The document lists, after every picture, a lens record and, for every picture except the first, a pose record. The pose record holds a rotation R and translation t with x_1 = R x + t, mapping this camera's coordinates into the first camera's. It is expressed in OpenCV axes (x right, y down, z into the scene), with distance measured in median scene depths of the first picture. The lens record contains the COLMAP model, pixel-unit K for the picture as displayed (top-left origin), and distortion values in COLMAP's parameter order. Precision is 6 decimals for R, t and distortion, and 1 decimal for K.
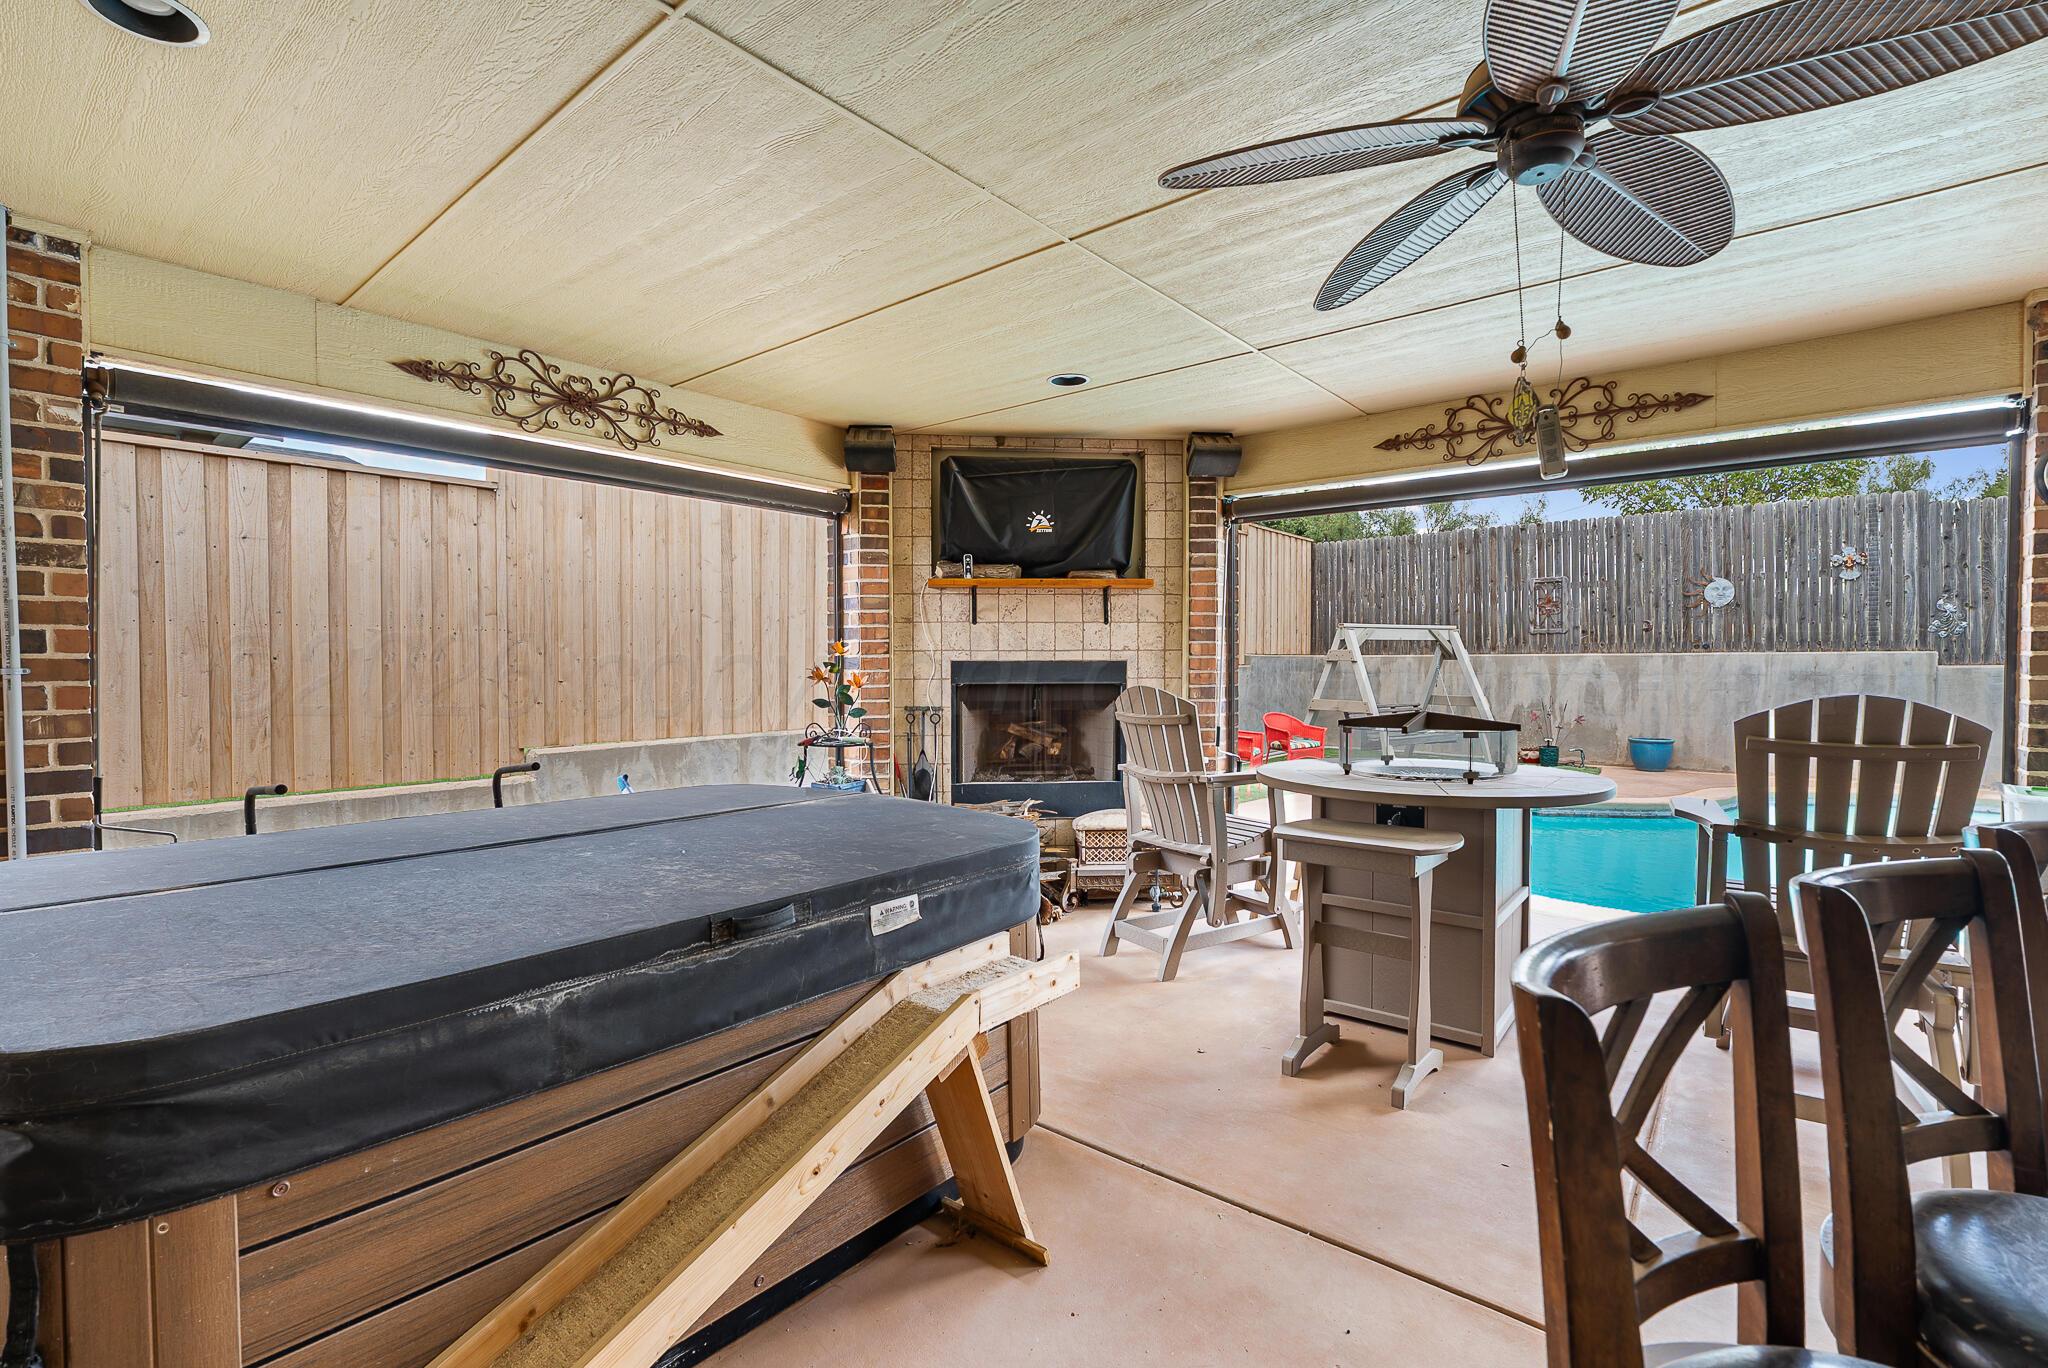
lens RADIAL K [[909.5, 0, 1014.2], [0, 909.5, 686.8], [0, 0, 1]] dist [-0.015246, 0.002795]
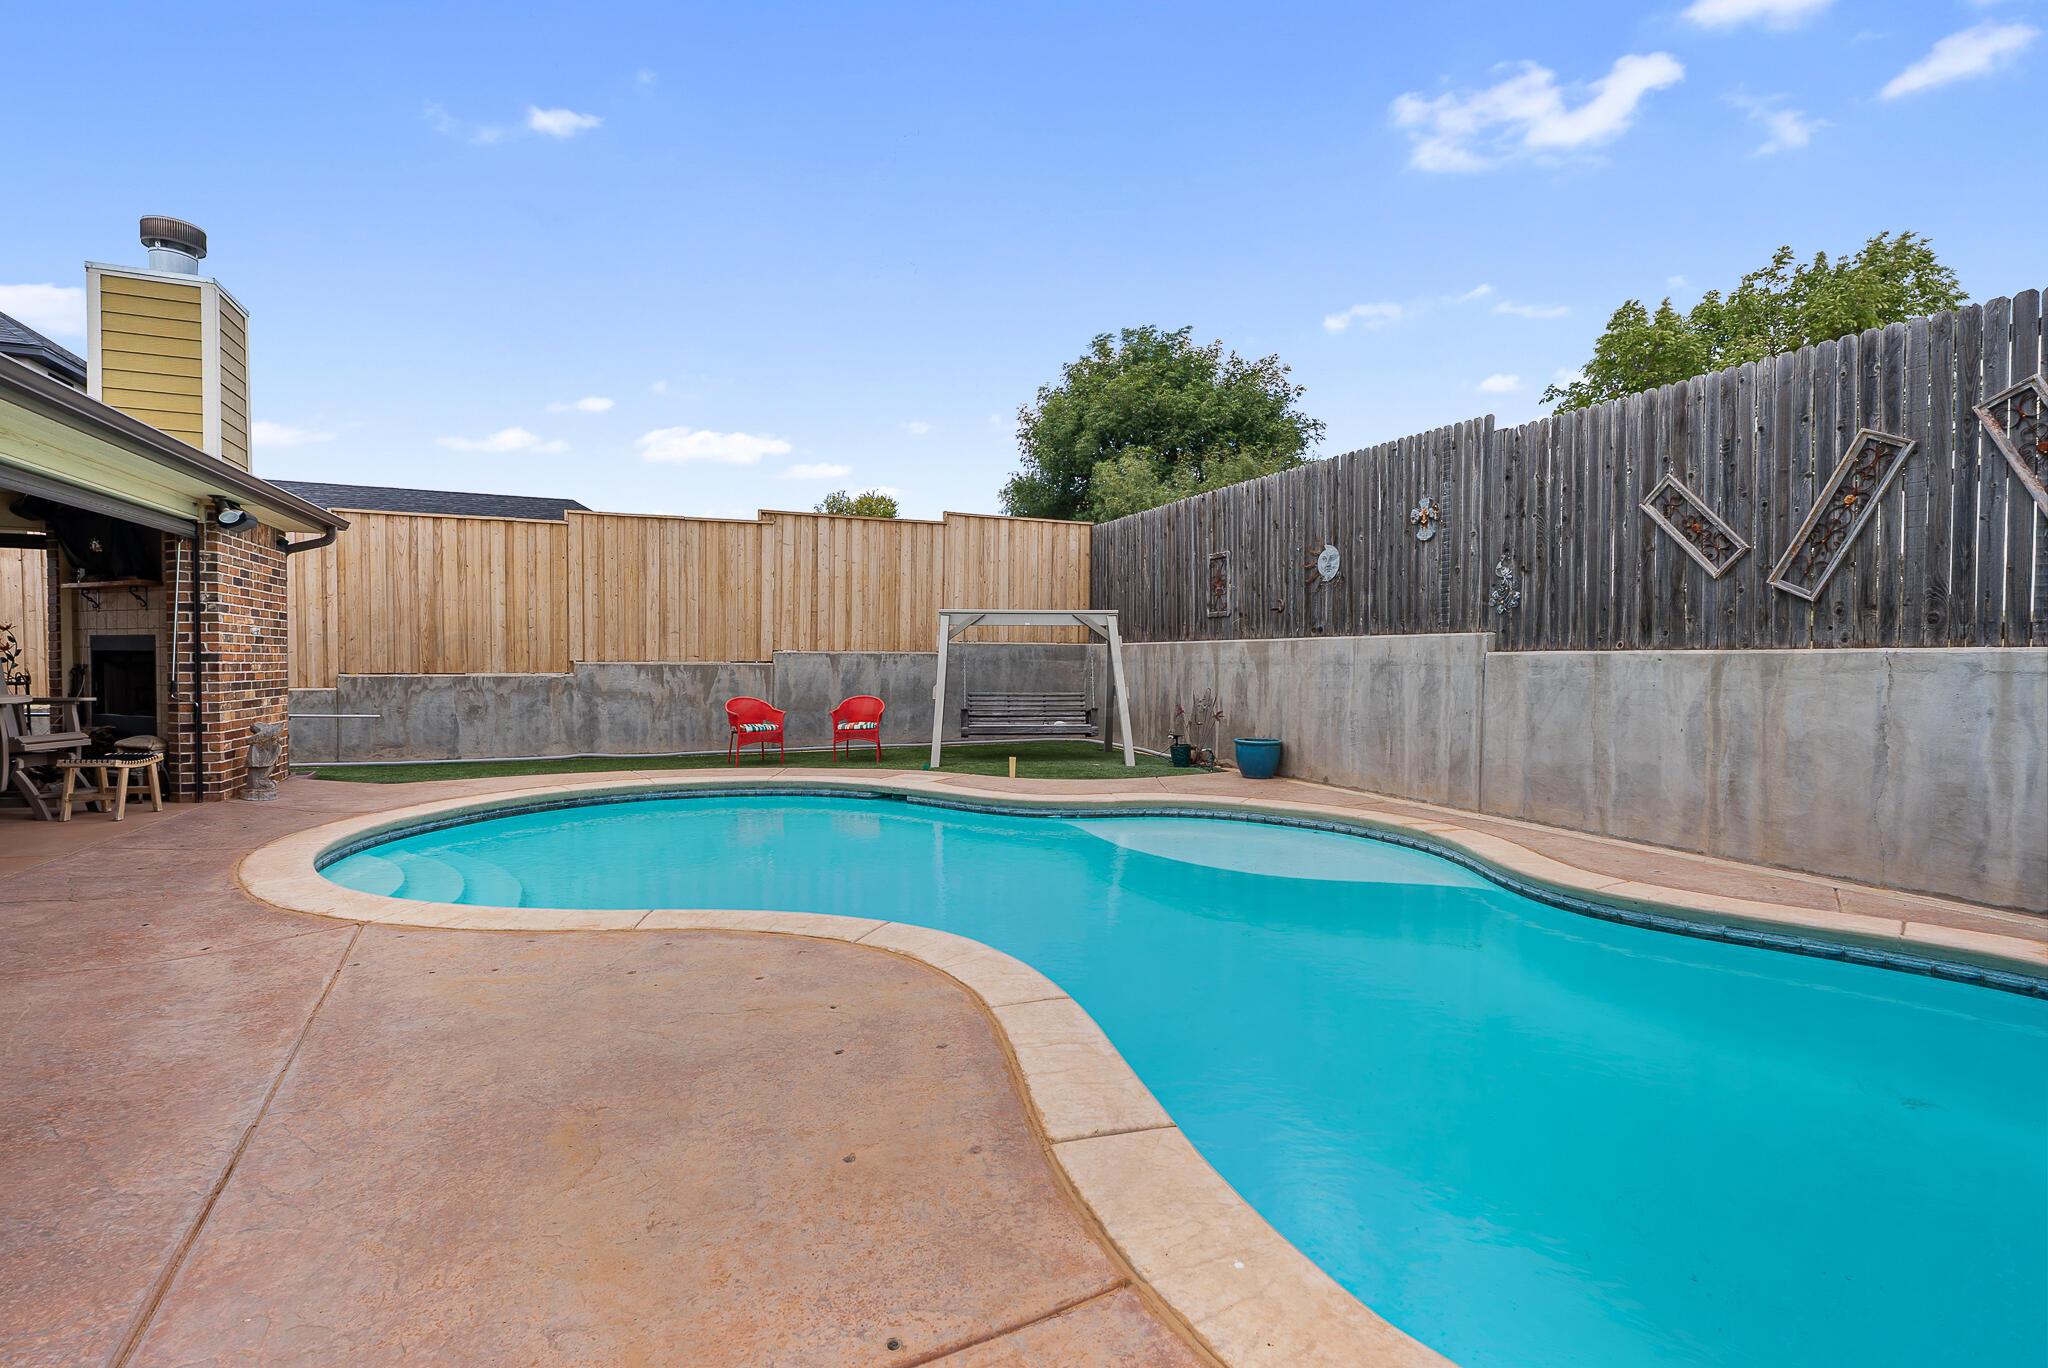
lens RADIAL K [[909.5, 0, 1017.8], [0, 909.5, 682.8], [0, 0, 1]] dist [-0.015246, 0.002795]
pose [[0.901076, 0.019361, -0.433229, 0.864226], [-0.020030, 0.999795, 0.003019, 0.006284], [0.433199, 0.005957, 0.901279, 0.137119]]
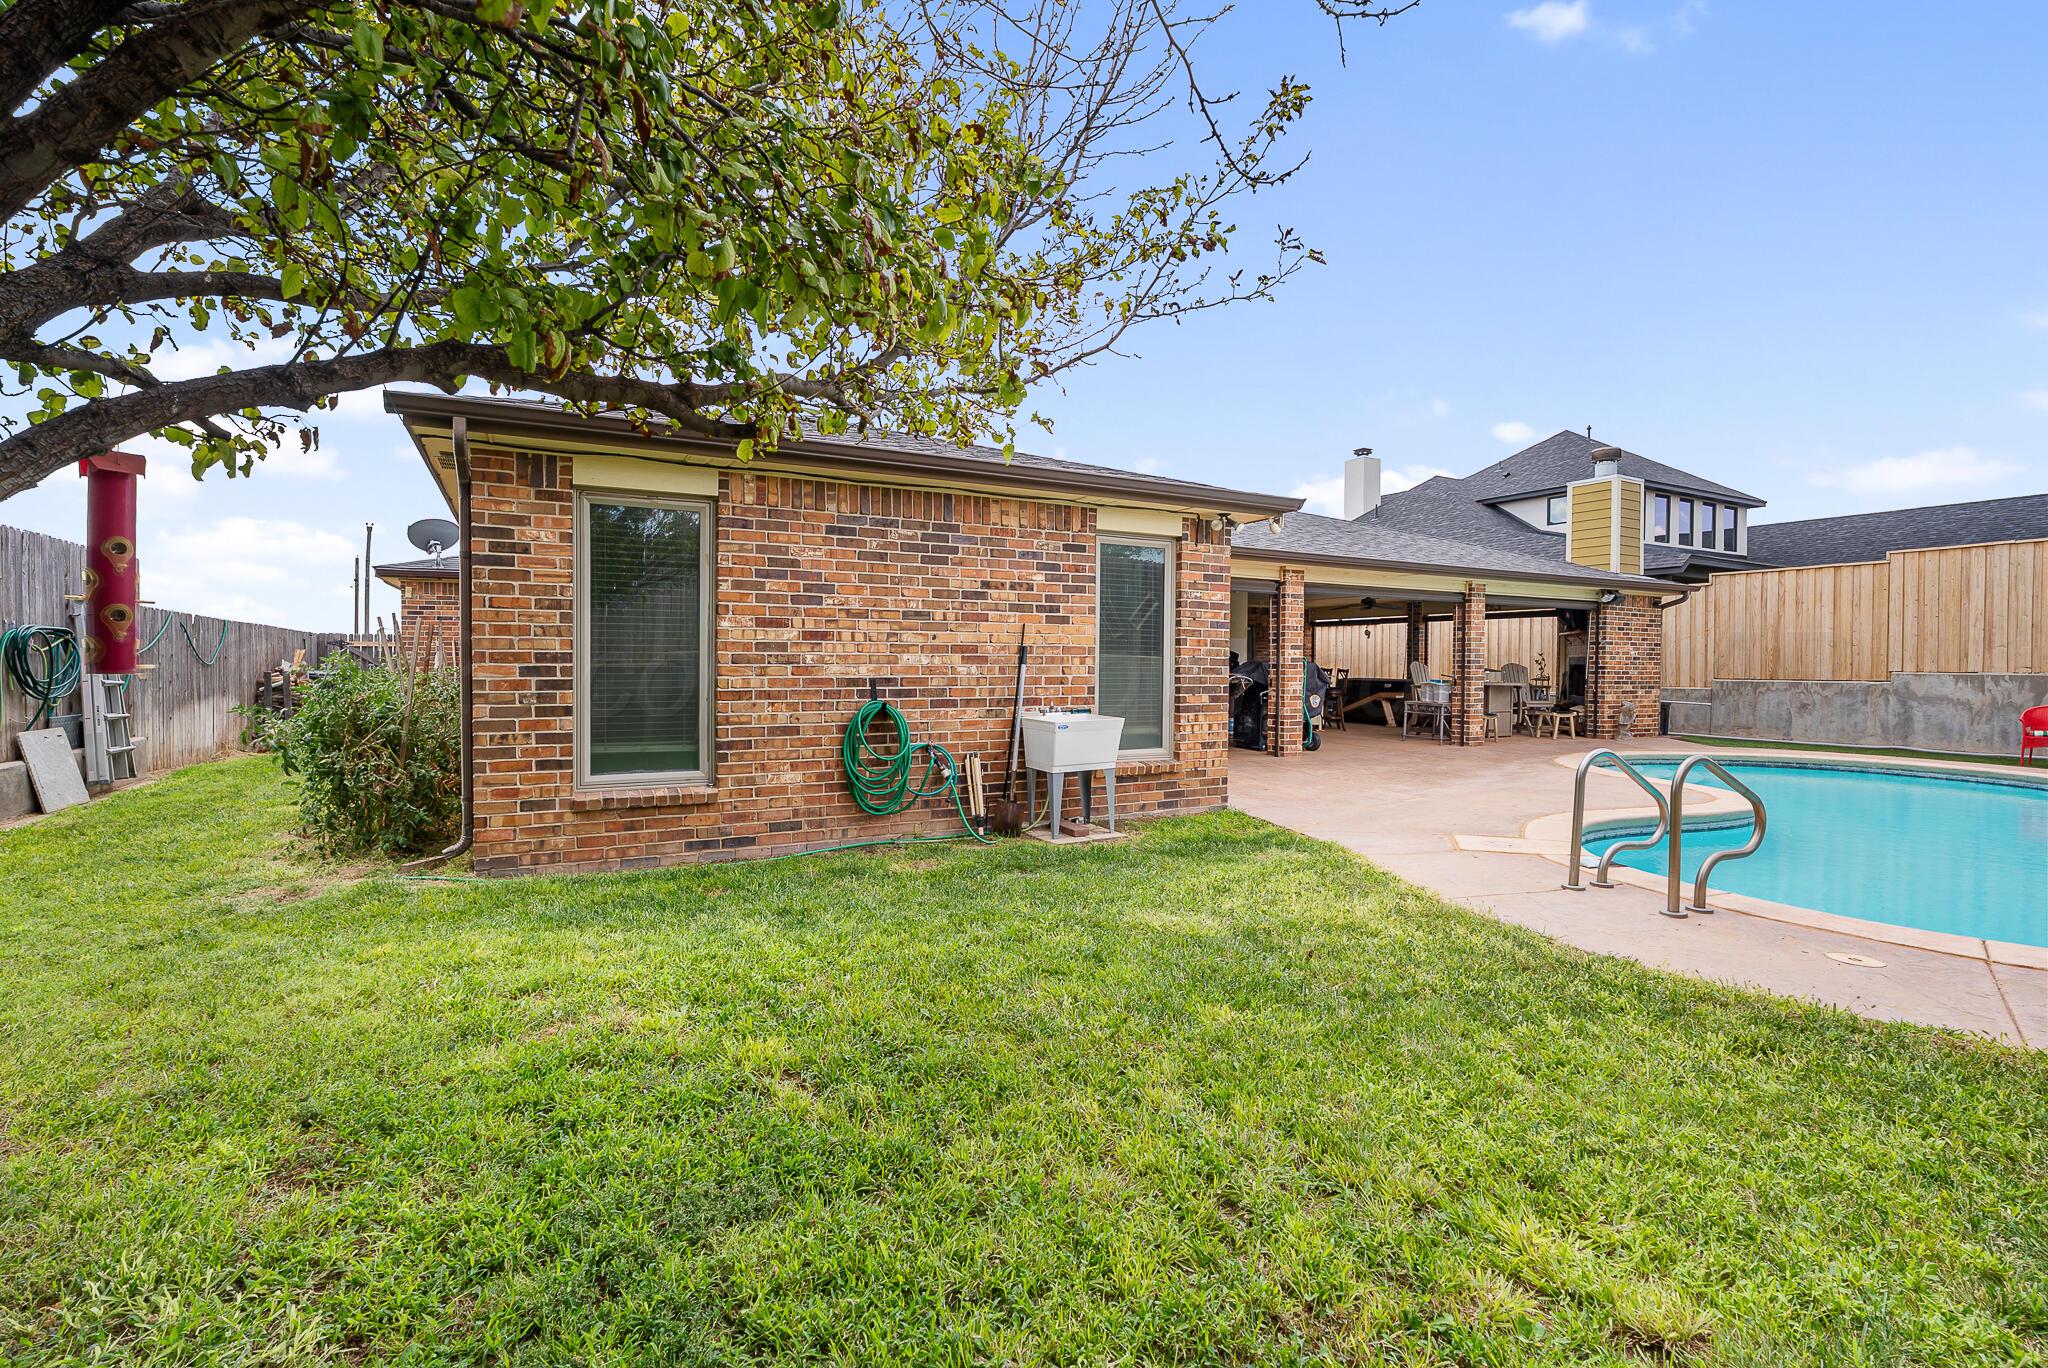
lens RADIAL K [[909.5, 0, 1025.1], [0, 909.5, 673.5], [0, 0, 1]] dist [-0.015246, 0.002795]
pose [[-0.357644, 0.012014, -0.933781, 1.174122], [-0.028002, 0.999330, 0.023582, 0.004584], [0.933438, 0.034581, -0.357068, 0.144416]]
